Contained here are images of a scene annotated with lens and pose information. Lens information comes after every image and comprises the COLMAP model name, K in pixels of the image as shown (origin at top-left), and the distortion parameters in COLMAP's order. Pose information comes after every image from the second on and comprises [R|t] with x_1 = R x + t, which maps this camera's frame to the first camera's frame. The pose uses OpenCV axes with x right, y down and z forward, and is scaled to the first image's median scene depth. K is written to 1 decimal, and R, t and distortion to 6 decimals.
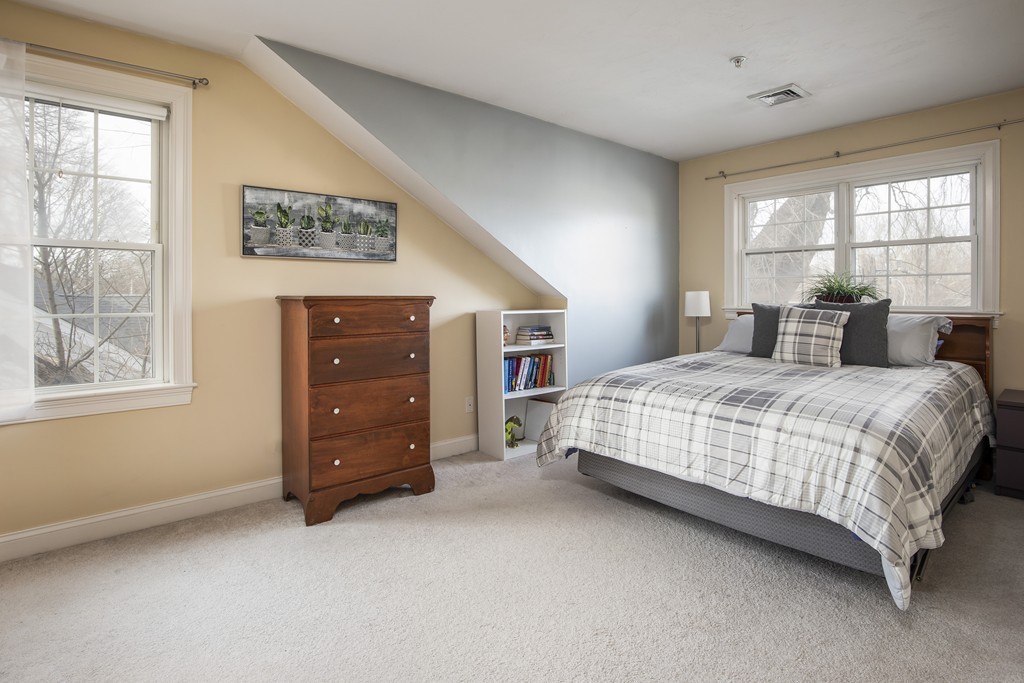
lens RADIAL K [[506.2, 0, 514.4], [0, 506.2, 314.7], [0, 0, 1]] dist [-0.020592, -0.000054]
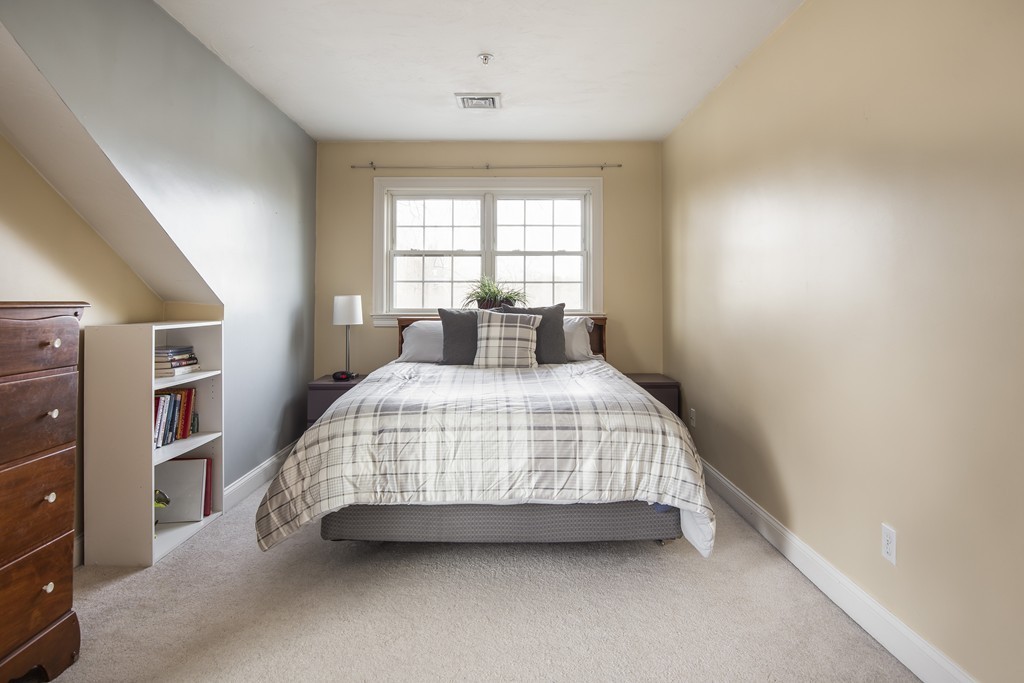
lens RADIAL K [[589.3, 0, 511.6], [0, 589.3, 297.4], [0, 0, 1]] dist [-0.001726, -0.000330]
pose [[0.651191, 0.003437, 0.758906, -0.324724], [0.029467, 0.999121, -0.029810, -0.007756], [-0.758341, 0.041775, 0.650518, 0.205566]]
